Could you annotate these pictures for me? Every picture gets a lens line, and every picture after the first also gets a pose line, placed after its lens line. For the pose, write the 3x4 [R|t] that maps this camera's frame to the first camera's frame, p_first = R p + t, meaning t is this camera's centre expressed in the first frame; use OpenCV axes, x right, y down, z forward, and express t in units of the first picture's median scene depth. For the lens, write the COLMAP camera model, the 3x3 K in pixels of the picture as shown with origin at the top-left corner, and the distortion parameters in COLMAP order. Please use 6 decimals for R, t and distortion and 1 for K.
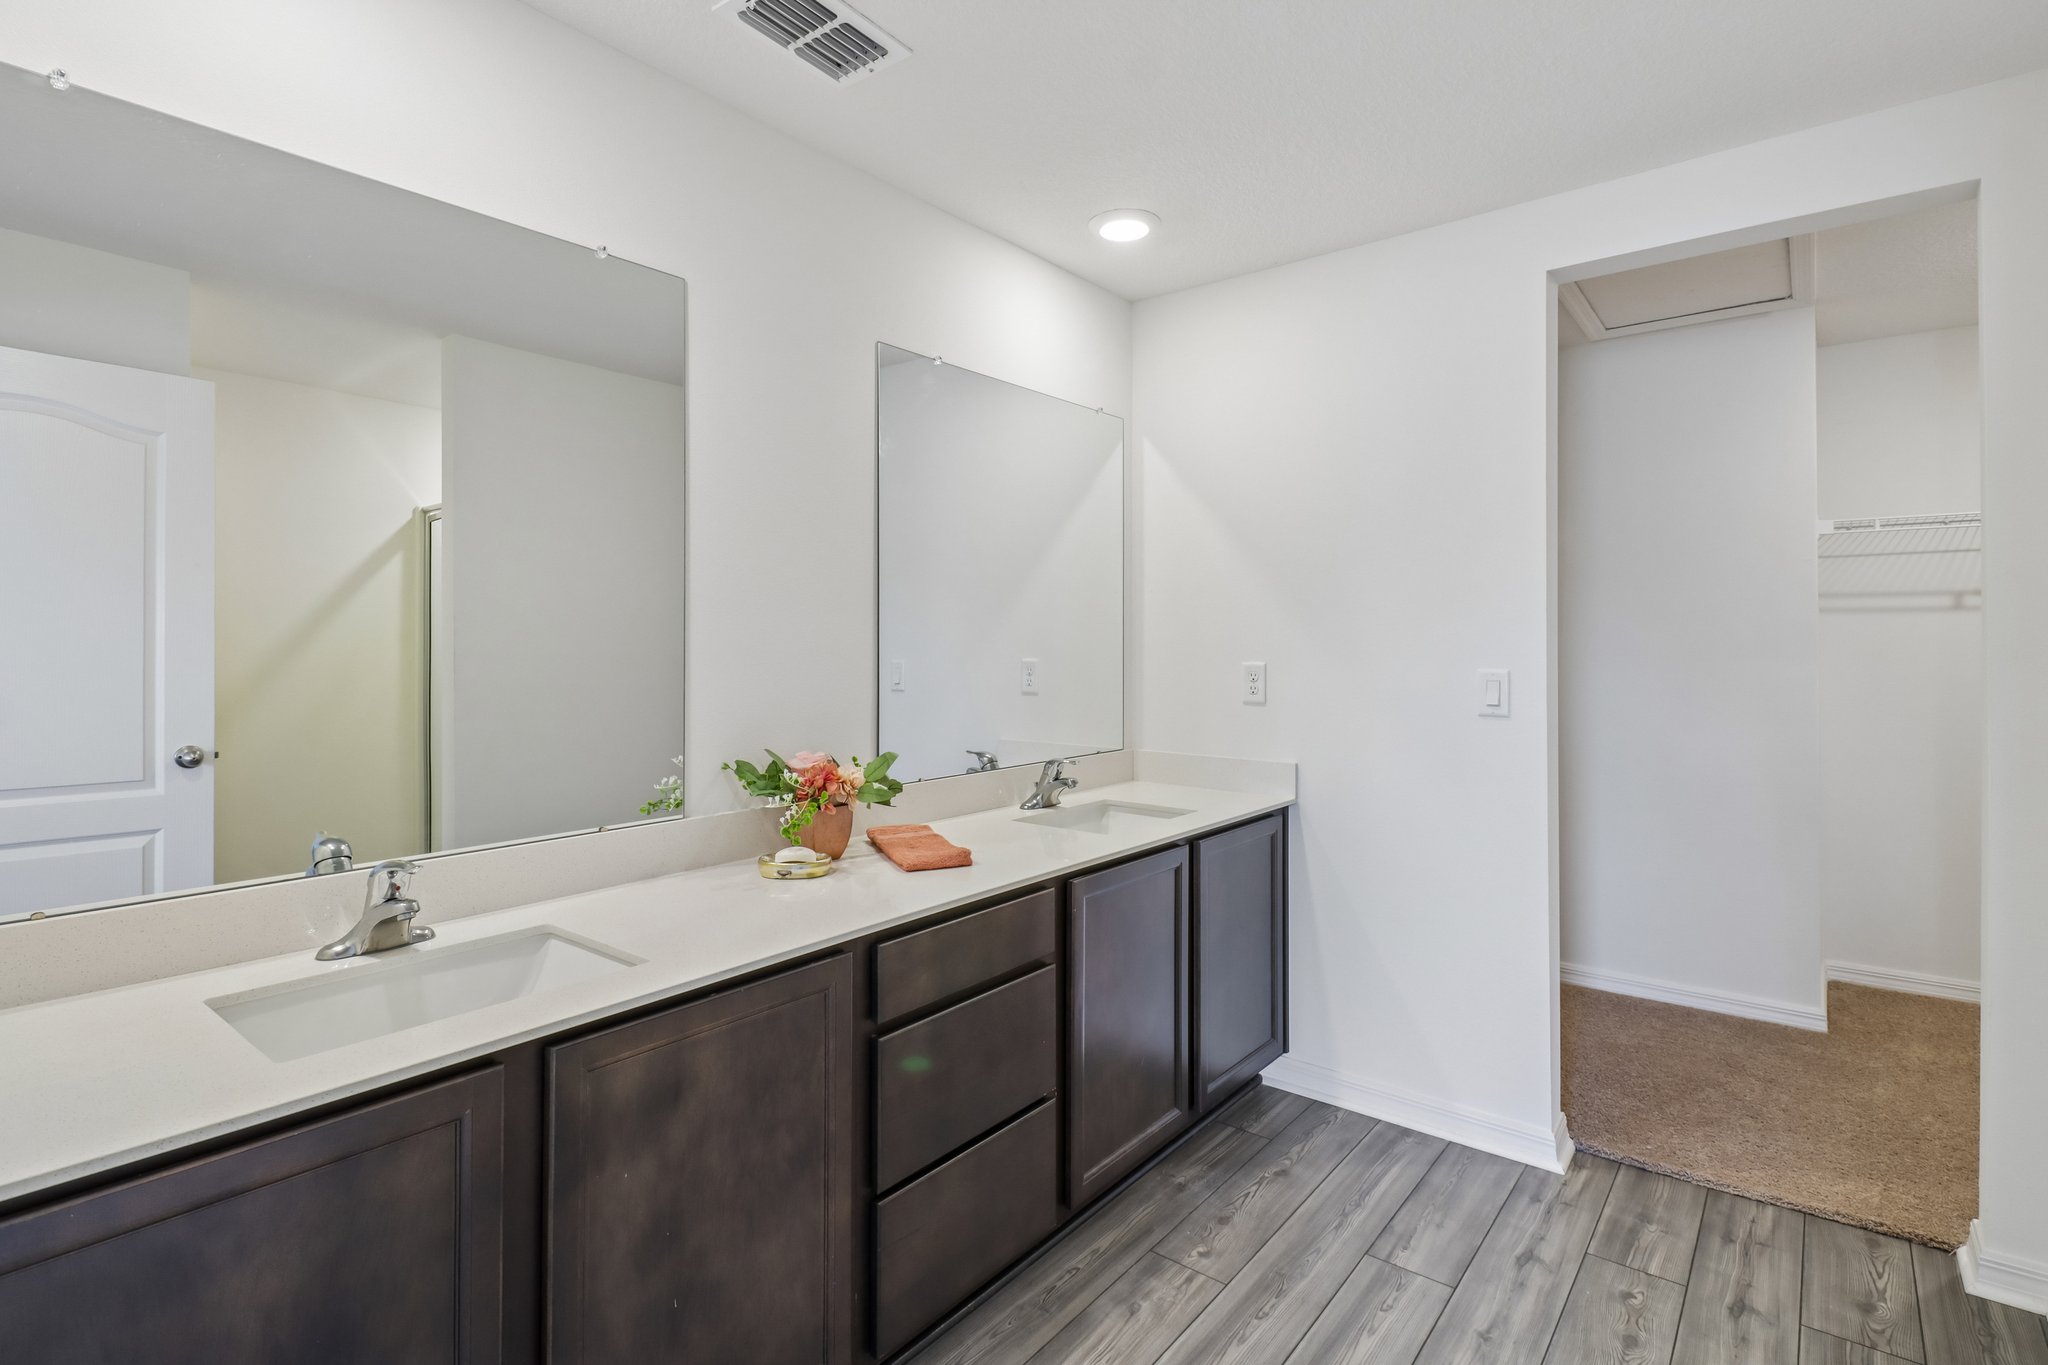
lens RADIAL K [[986.9, 0, 1022.9], [0, 986.9, 647.3], [0, 0, 1]] dist [0.001587, -0.000002]
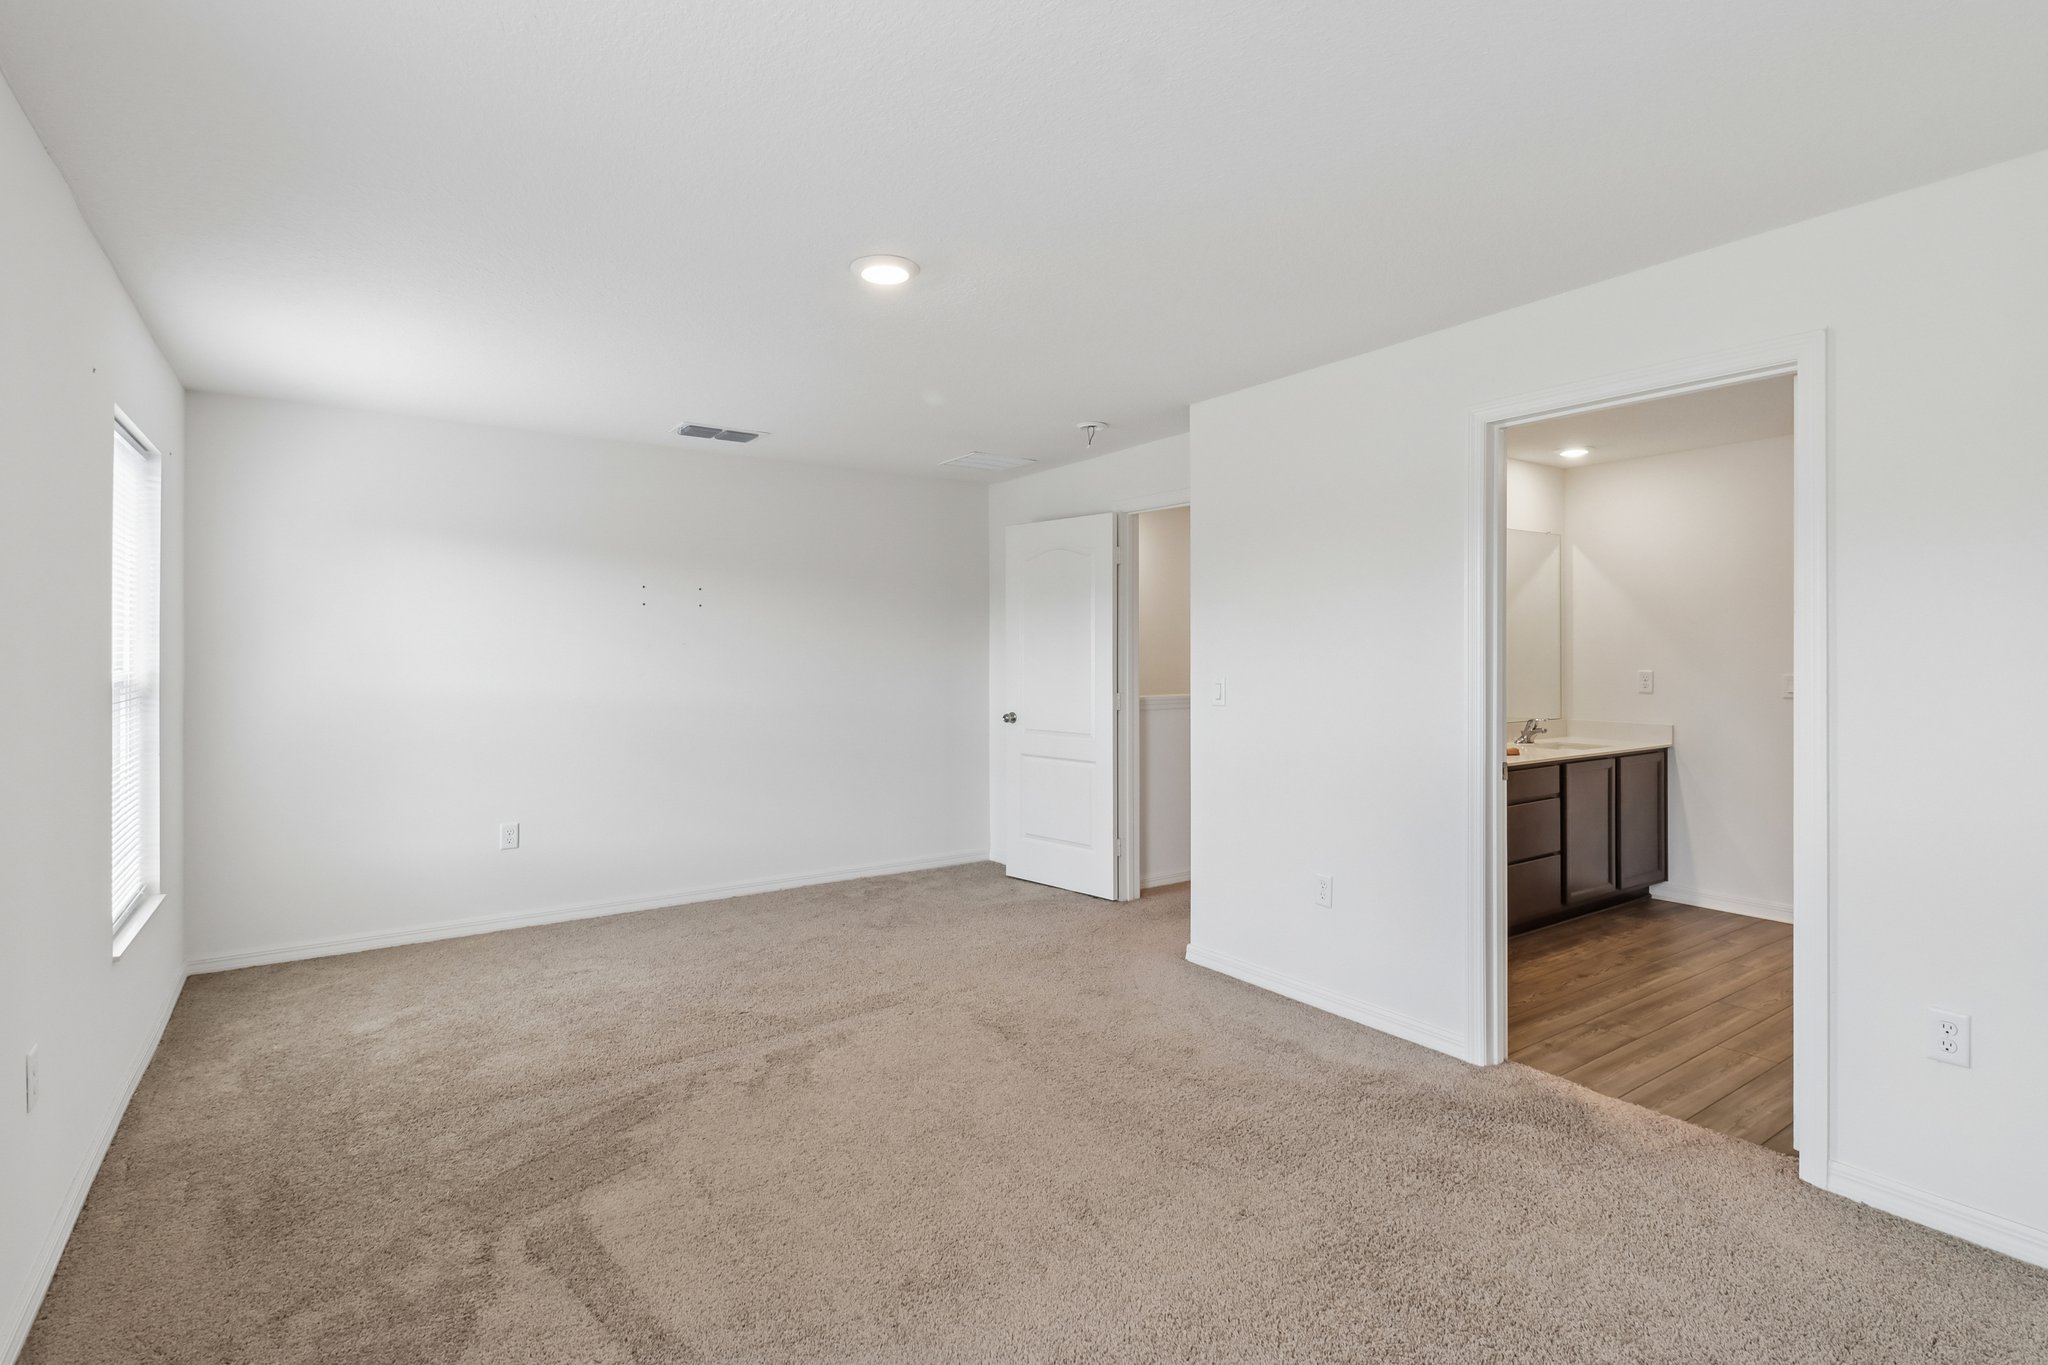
lens RADIAL K [[986.9, 0, 1022.9], [0, 986.9, 647.3], [0, 0, 1]] dist [0.001587, -0.000002]
pose [[0.956290, -0.001334, -0.292417, -0.357087], [0.001009, 0.999999, -0.001260, -0.028894], [0.292418, 0.000910, 0.956290, -1.164456]]
